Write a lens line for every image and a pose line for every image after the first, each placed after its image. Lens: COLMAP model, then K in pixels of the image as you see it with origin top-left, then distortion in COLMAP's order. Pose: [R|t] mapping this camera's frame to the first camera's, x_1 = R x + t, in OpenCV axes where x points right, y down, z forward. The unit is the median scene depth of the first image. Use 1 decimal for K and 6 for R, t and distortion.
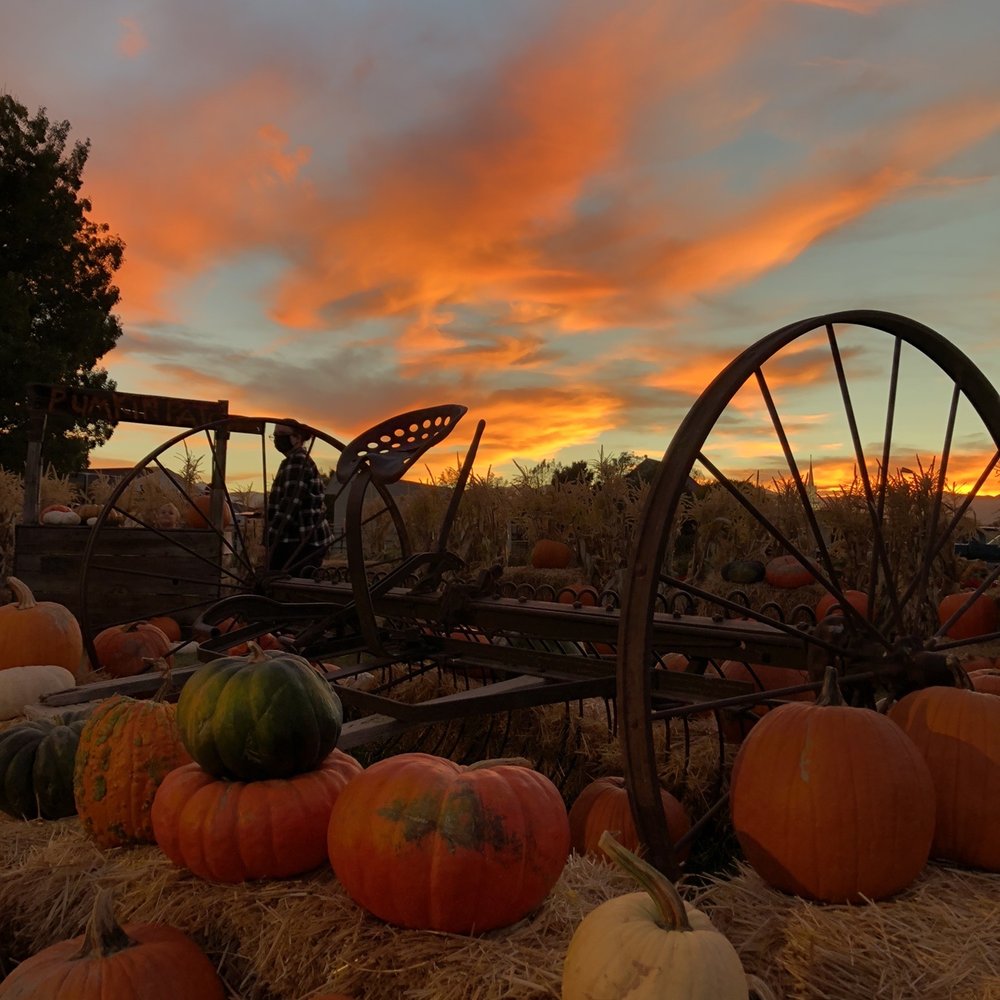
lens RADIAL K [[1063.0, 0, 476.8], [0, 1063.0, 498.4], [0, 0, 1]] dist [0.082235, -0.163364]
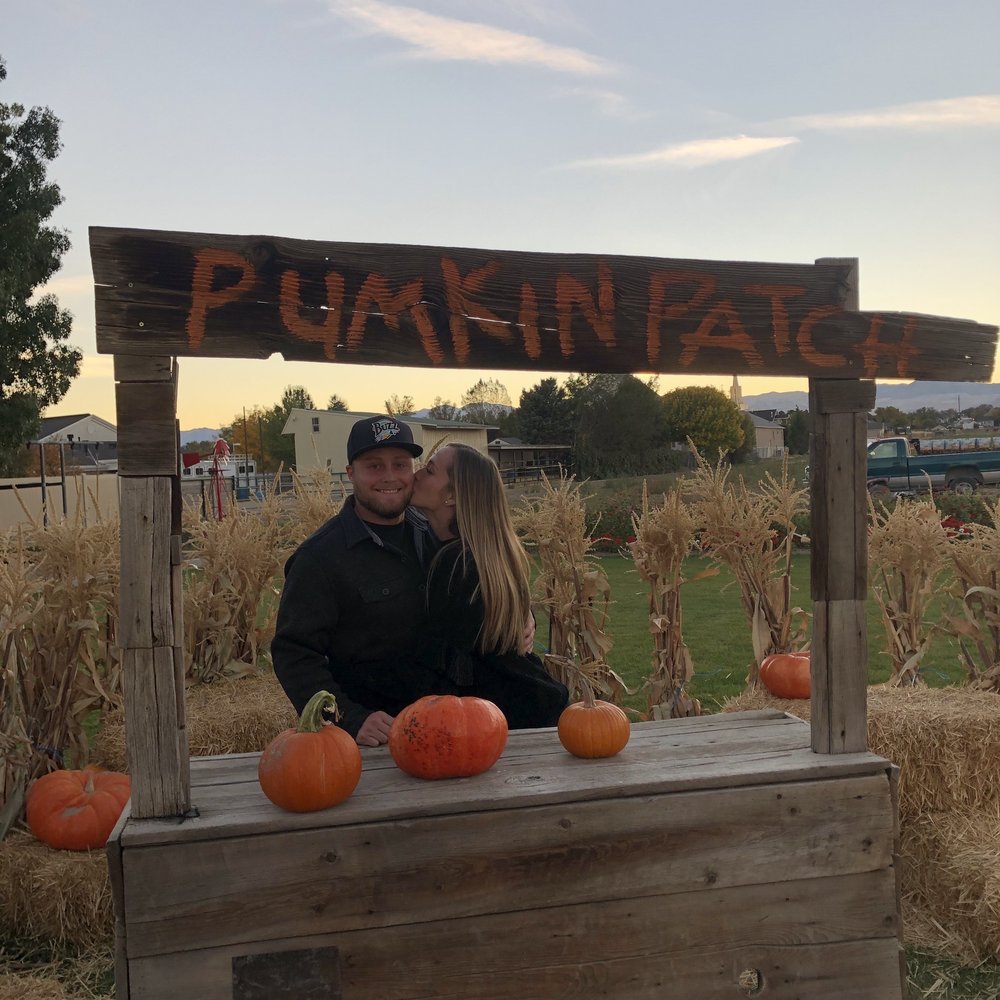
lens RADIAL K [[1063.0, 0, 476.8], [0, 1063.0, 498.4], [0, 0, 1]] dist [0.082235, -0.163364]
pose [[0.995161, -0.076121, 0.062124, -0.349823], [0.071344, 0.994568, 0.075787, -0.060179], [-0.067556, -0.070988, 0.995187, 0.747310]]
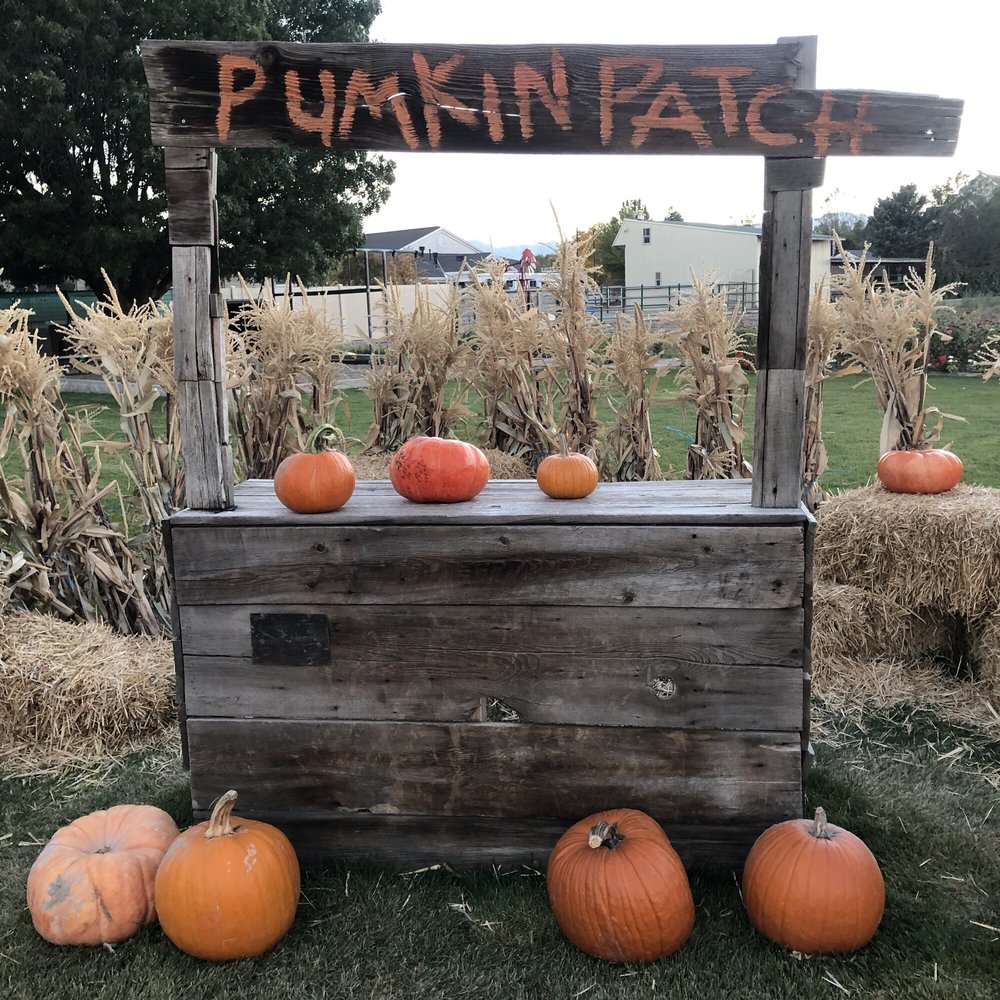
lens RADIAL K [[1058.3, 0, 500.6], [0, 1058.3, 487.7], [0, 0, 1]] dist [0.175277, -0.531207]
pose [[0.971832, -0.016346, -0.235106, -0.251007], [0.068159, 0.974455, 0.213989, -0.044226], [0.225602, -0.223986, 0.948121, 0.705794]]
